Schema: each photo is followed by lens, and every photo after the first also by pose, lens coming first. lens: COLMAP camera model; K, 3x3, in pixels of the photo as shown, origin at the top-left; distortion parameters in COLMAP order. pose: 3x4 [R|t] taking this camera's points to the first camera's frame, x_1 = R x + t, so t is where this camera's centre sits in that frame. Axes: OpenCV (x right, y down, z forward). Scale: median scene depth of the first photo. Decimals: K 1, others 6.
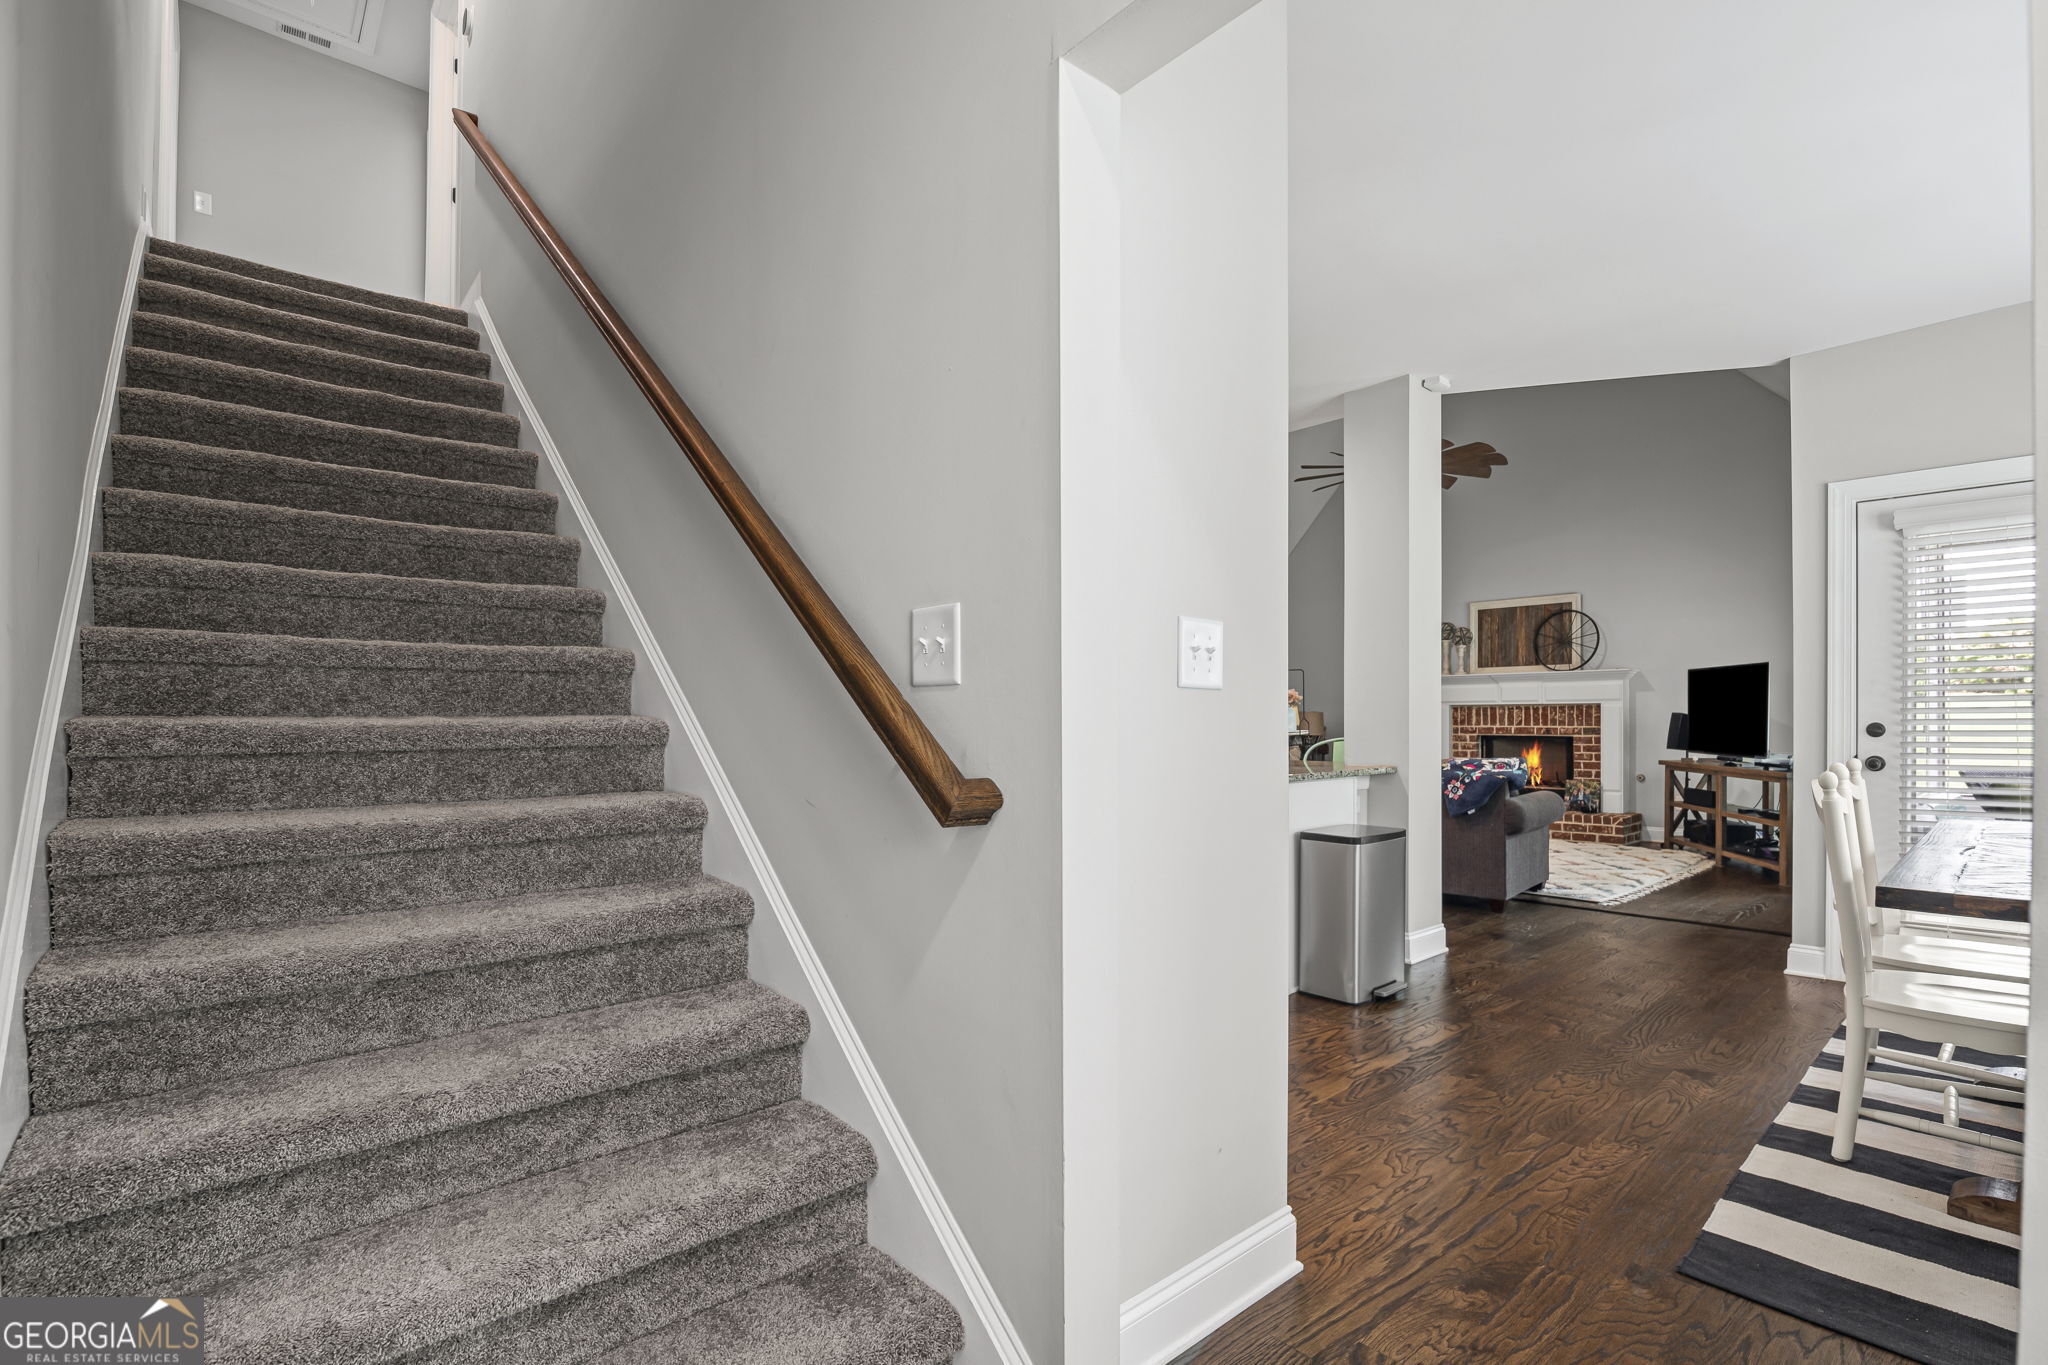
lens RADIAL K [[981.5, 0, 1025.8], [0, 981.5, 717.4], [0, 0, 1]] dist [-0.002431, 0.000212]
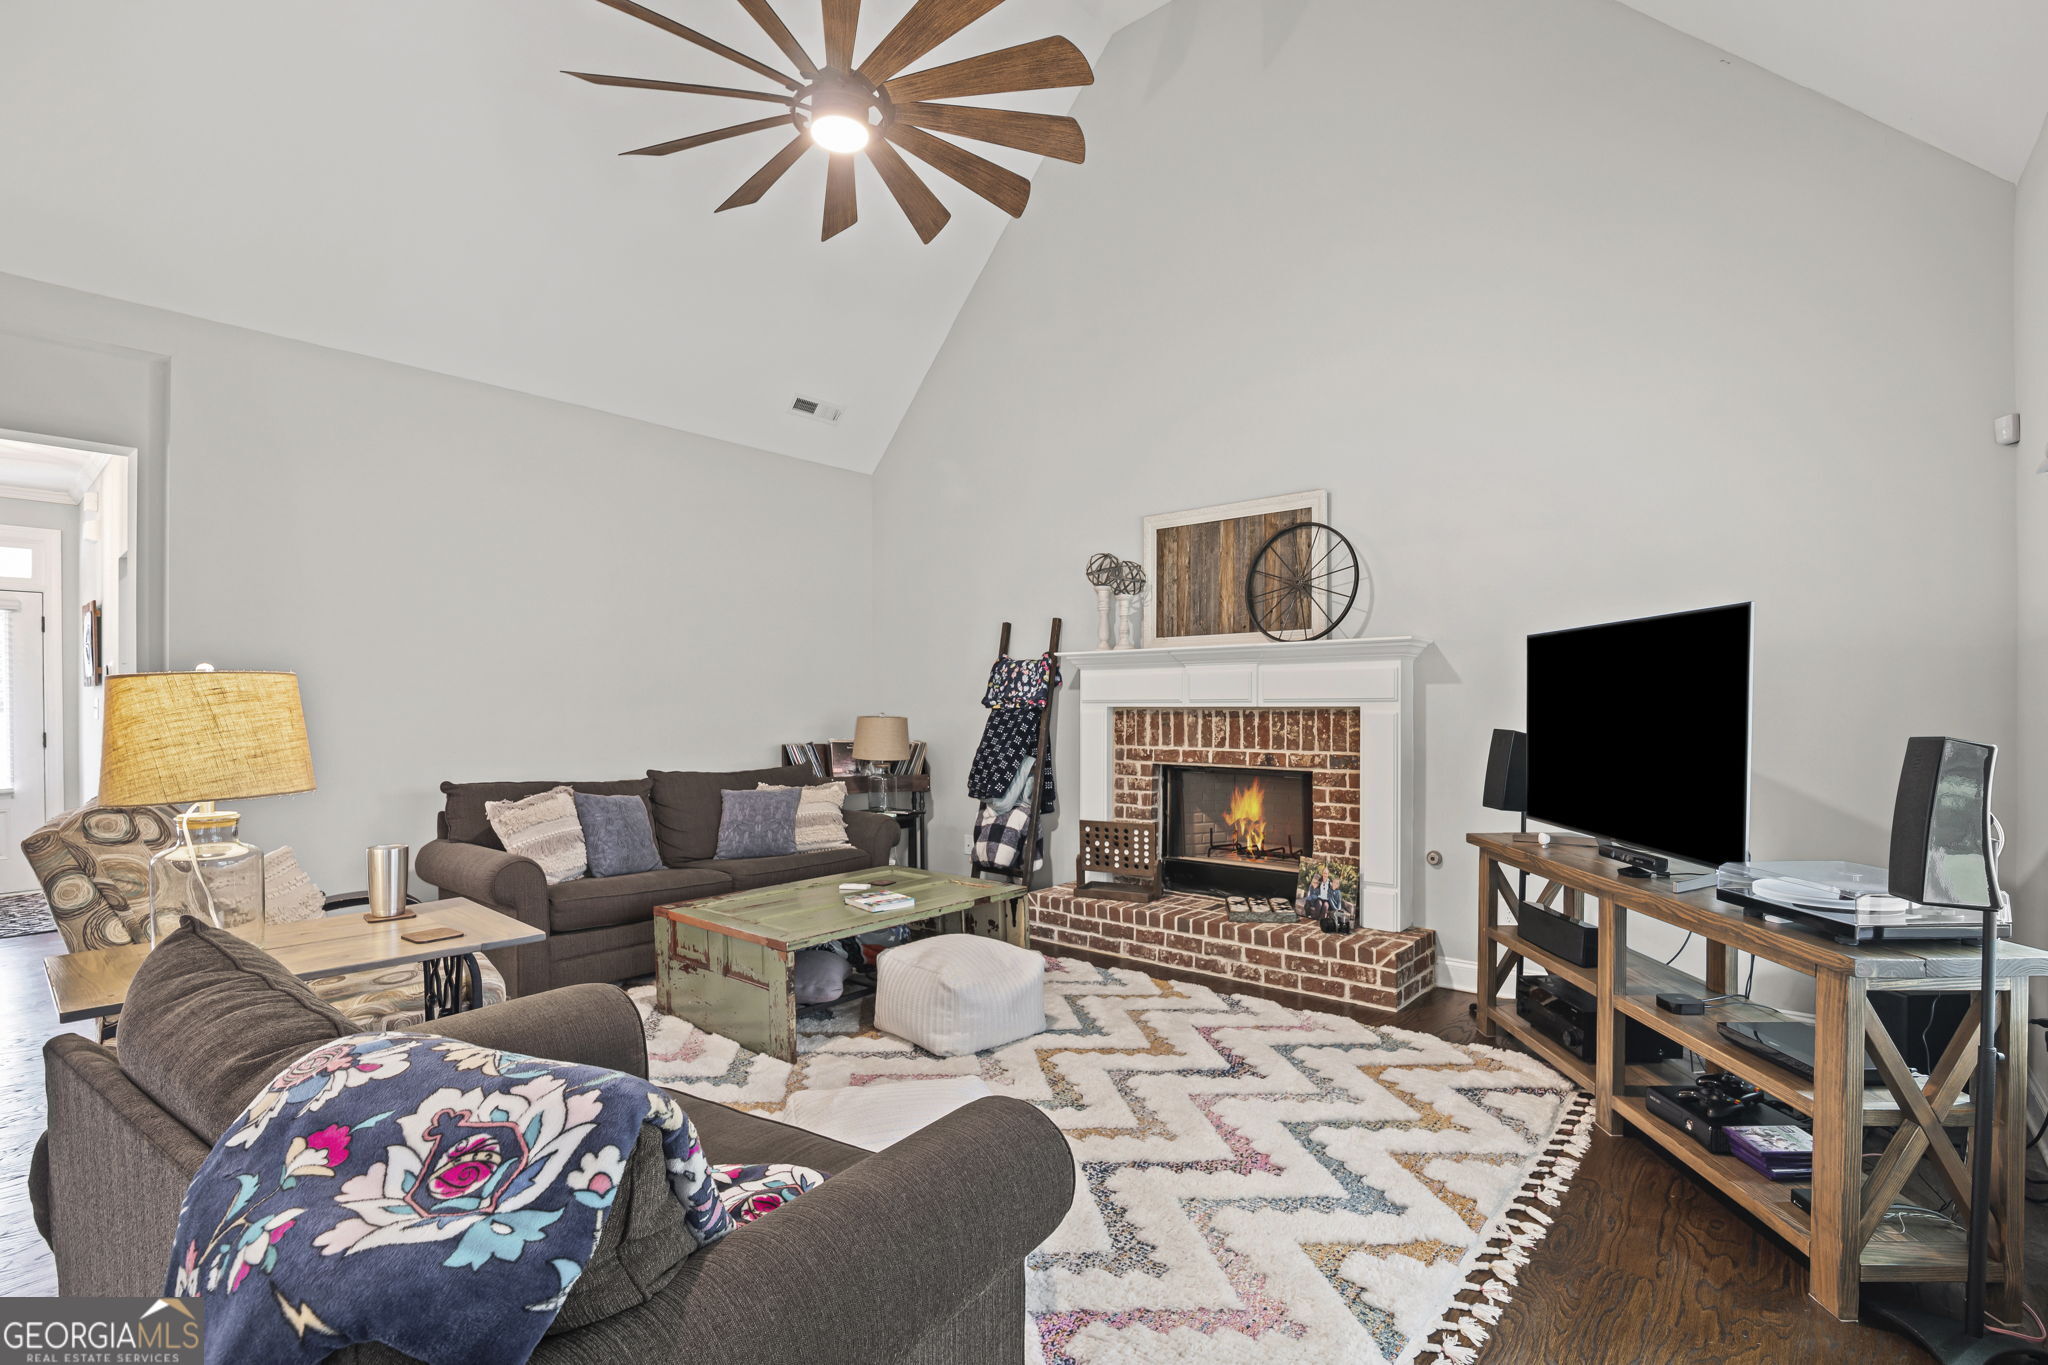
lens RADIAL K [[981.5, 0, 1025.8], [0, 981.5, 717.4], [0, 0, 1]] dist [-0.002431, 0.000212]
pose [[0.989463, -0.002258, 0.144767, 0.339036], [0.000447, 0.999921, 0.012540, -0.014947], [-0.144784, -0.012343, 0.989386, 0.521172]]
